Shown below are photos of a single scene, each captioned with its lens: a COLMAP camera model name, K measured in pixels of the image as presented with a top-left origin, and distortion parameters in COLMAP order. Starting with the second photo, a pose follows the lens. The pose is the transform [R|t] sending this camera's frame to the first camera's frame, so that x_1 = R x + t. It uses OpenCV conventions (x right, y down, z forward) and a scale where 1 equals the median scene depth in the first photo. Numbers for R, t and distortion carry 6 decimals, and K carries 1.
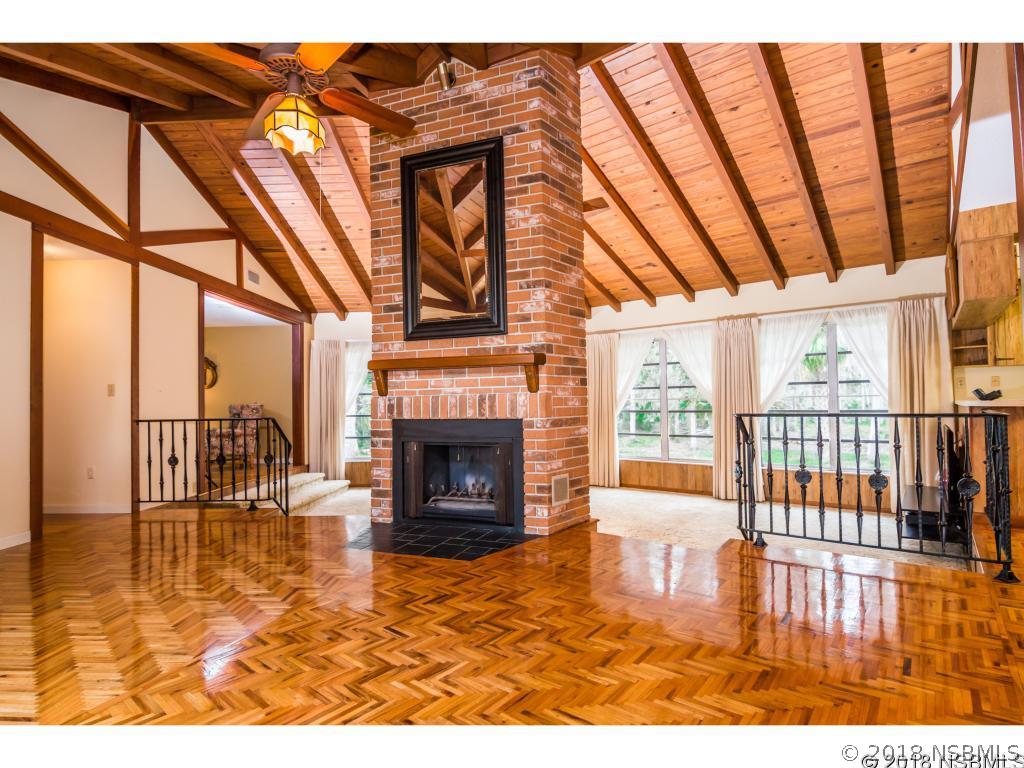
lens RADIAL K [[519.1, 0, 515.3], [0, 519.1, 388.5], [0, 0, 1]] dist [0.000867, -0.015651]
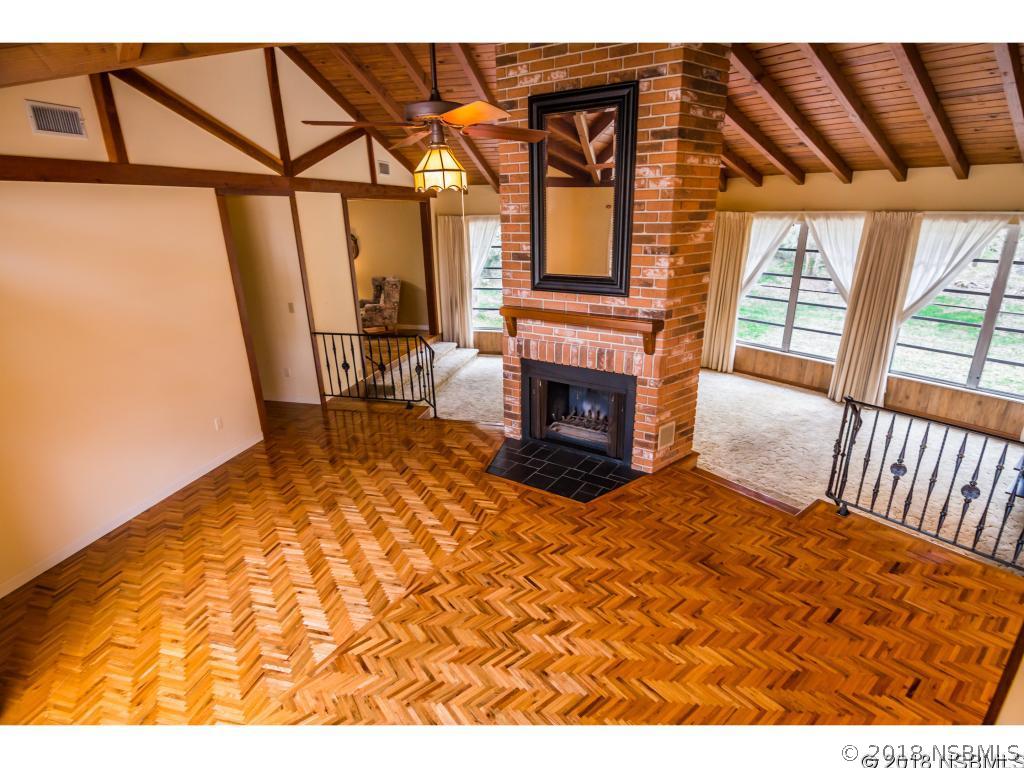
lens RADIAL K [[519.1, 0, 515.3], [0, 519.1, 388.5], [0, 0, 1]] dist [0.000867, -0.015651]
pose [[0.976365, 0.070432, -0.204329, -0.011734], [0.006946, 0.934697, 0.355378, -0.311685], [0.216016, -0.348398, 0.912116, -0.076151]]
